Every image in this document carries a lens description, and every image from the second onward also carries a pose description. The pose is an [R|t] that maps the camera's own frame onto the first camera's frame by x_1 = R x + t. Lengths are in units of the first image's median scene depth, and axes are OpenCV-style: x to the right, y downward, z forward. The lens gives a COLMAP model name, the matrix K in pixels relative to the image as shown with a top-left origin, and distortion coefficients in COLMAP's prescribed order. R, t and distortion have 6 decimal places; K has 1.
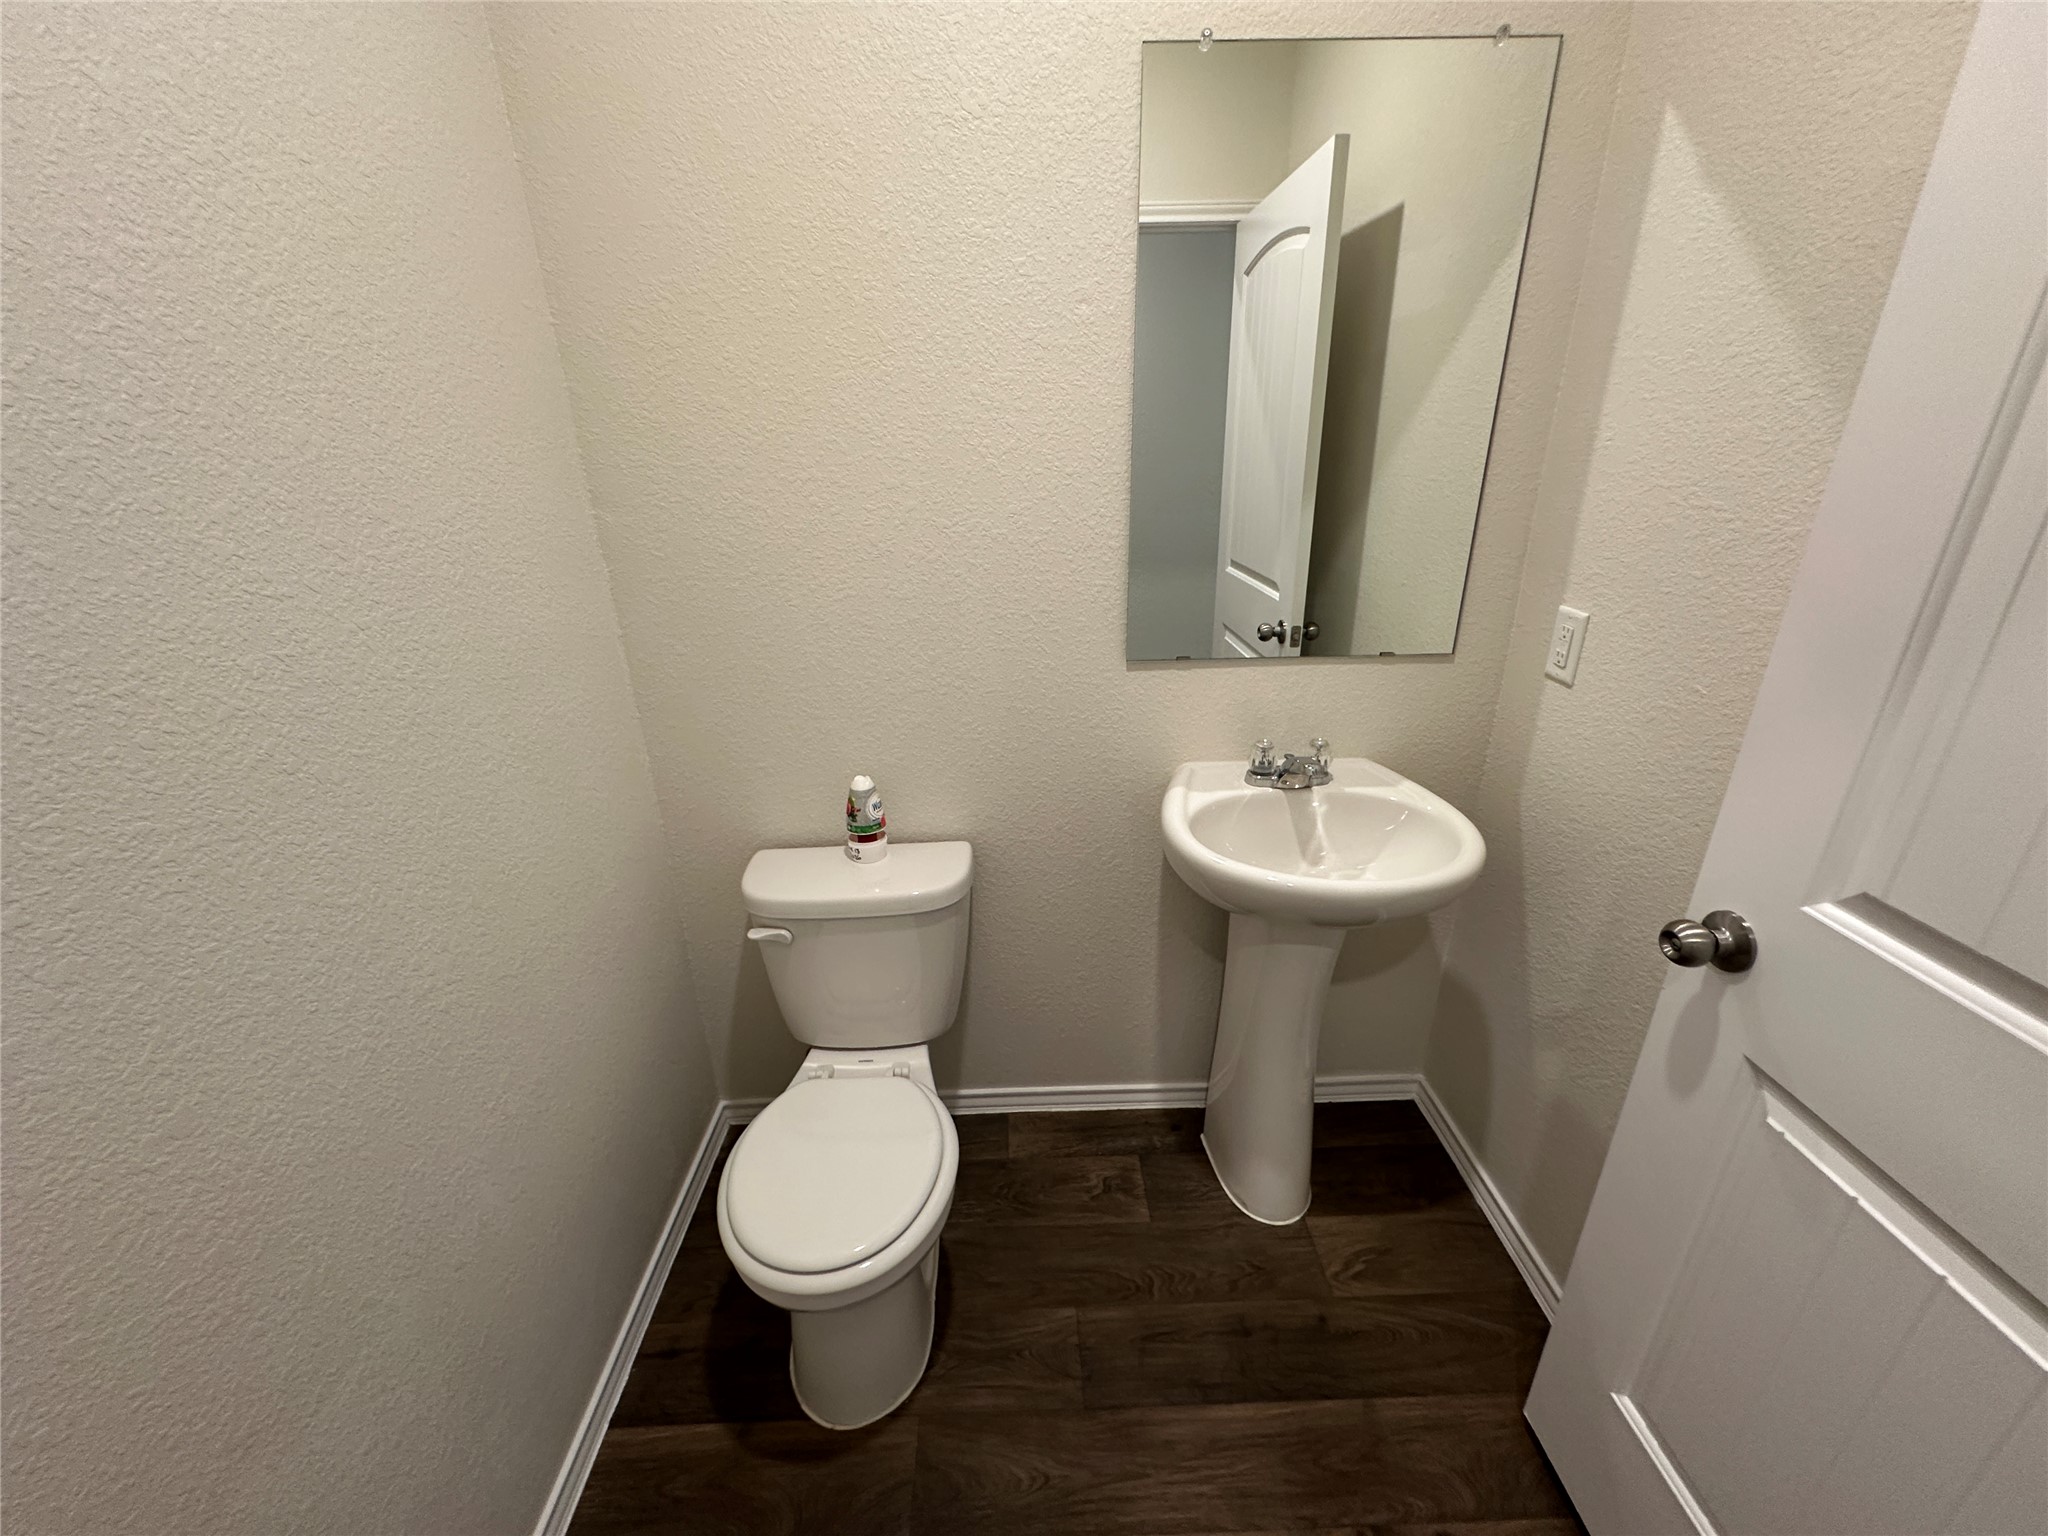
lens RADIAL K [[818.3, 0, 1024.0], [0, 818.3, 768.0], [0, 0, 1]] dist [-0.002565, 0.000081]
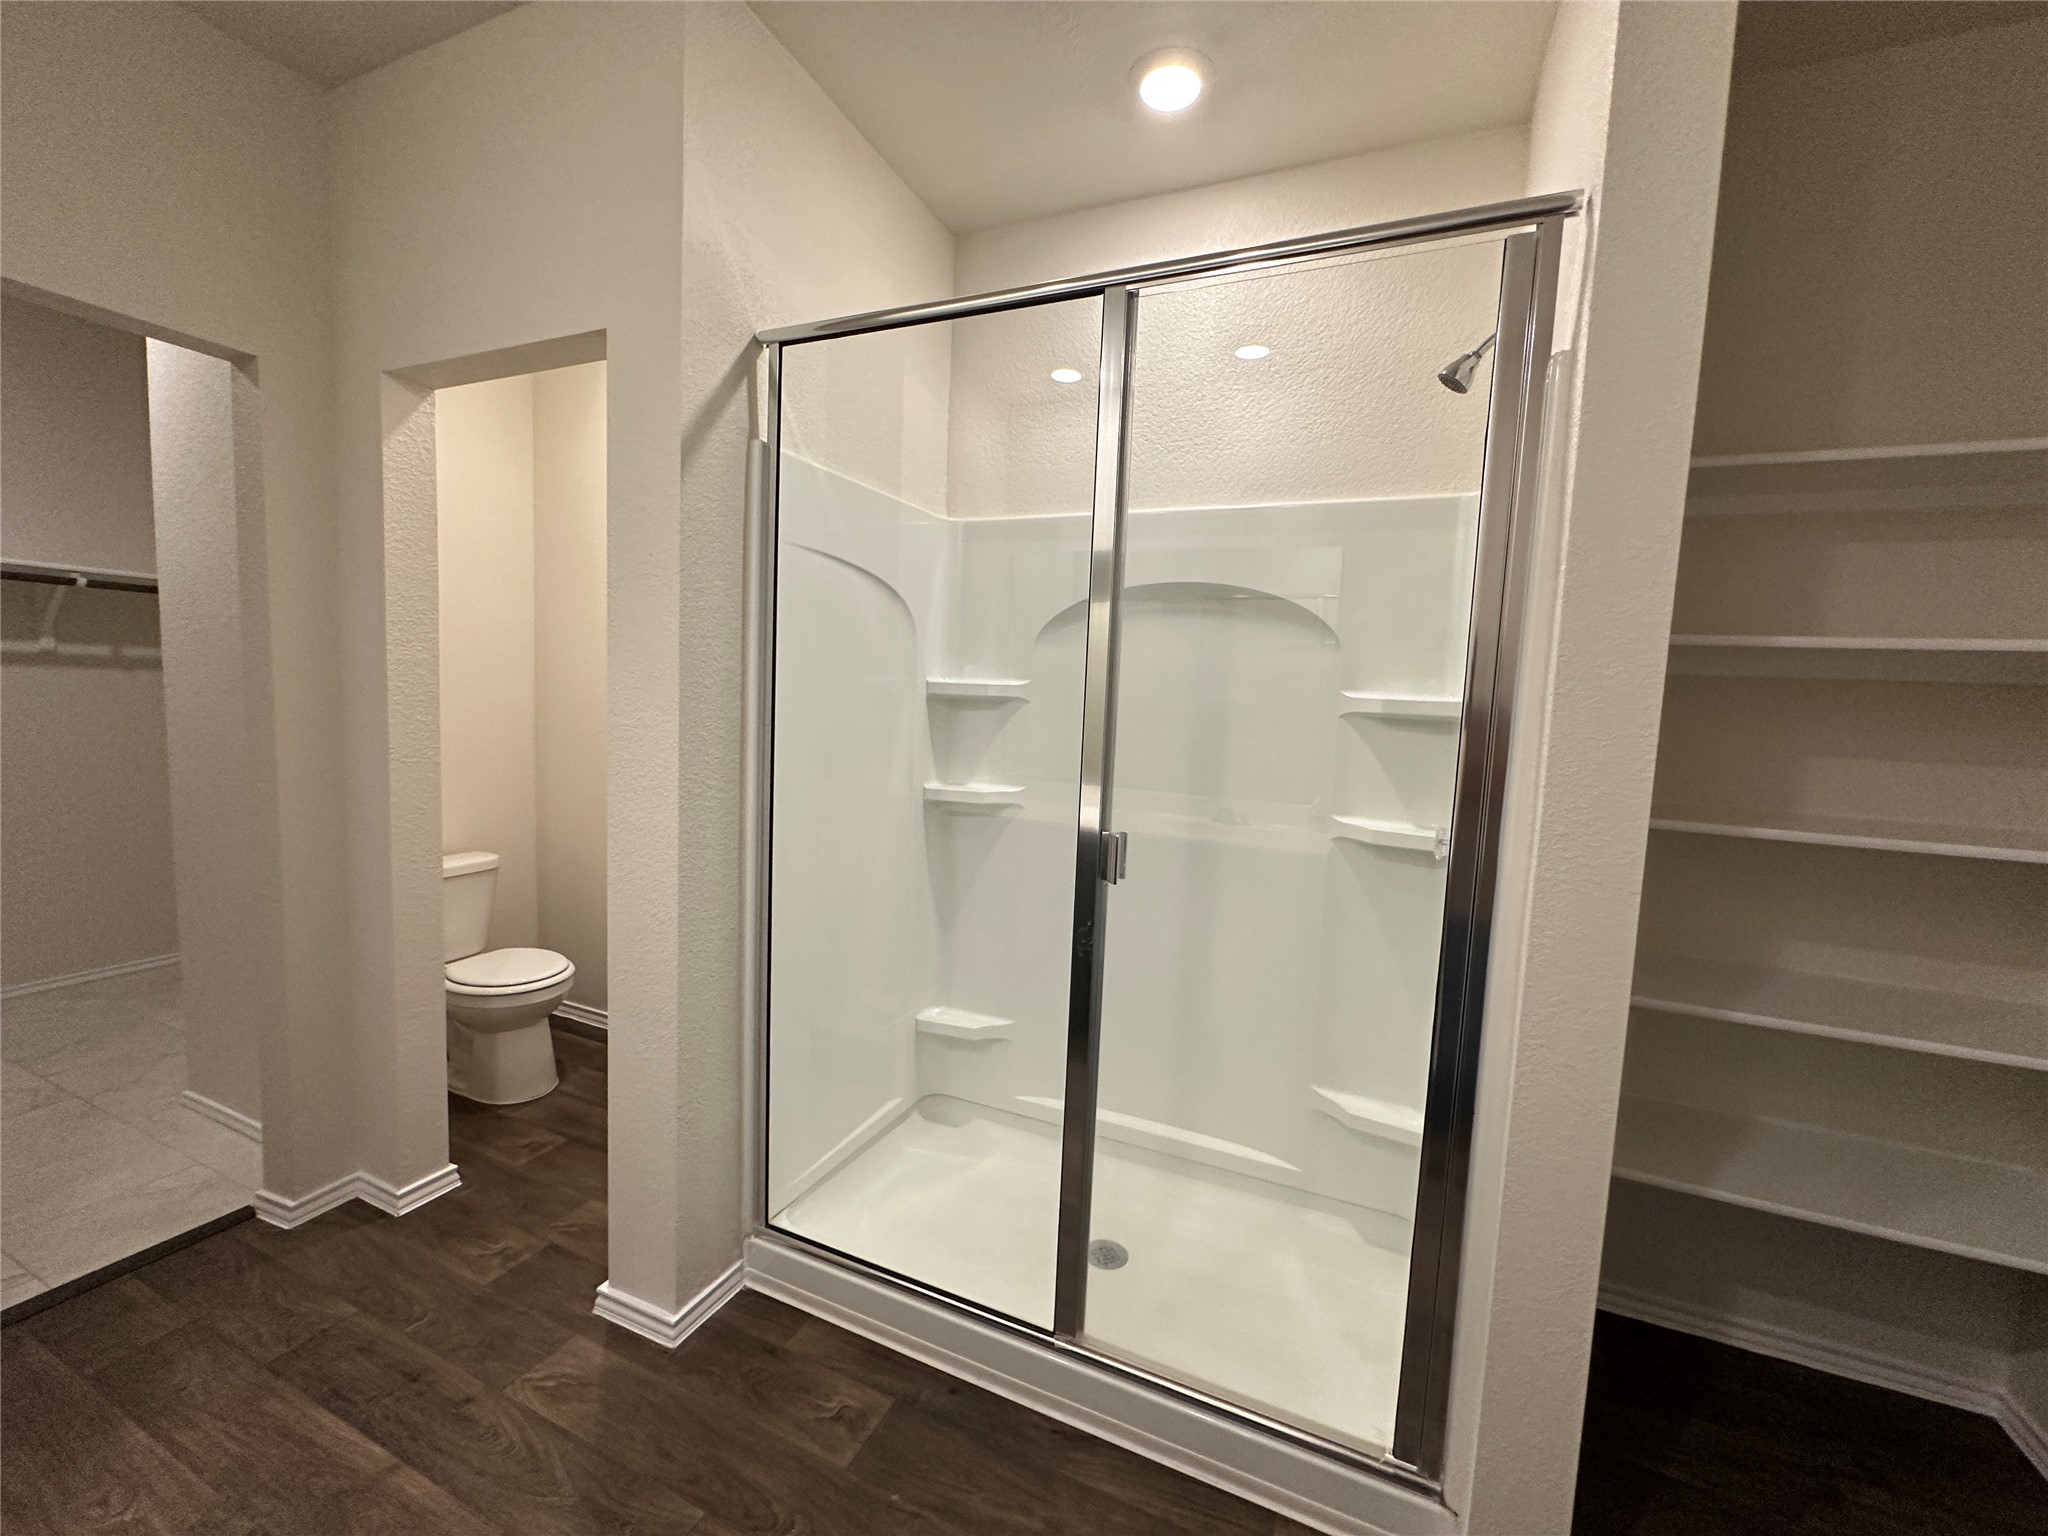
lens RADIAL K [[818.3, 0, 1024.0], [0, 818.3, 768.0], [0, 0, 1]] dist [-0.002565, 0.000081]
pose [[0.905285, 0.098595, -0.413205, 0.617719], [-0.215122, 0.945152, -0.245785, -0.005650], [0.366309, 0.311394, 0.876842, 0.024330]]
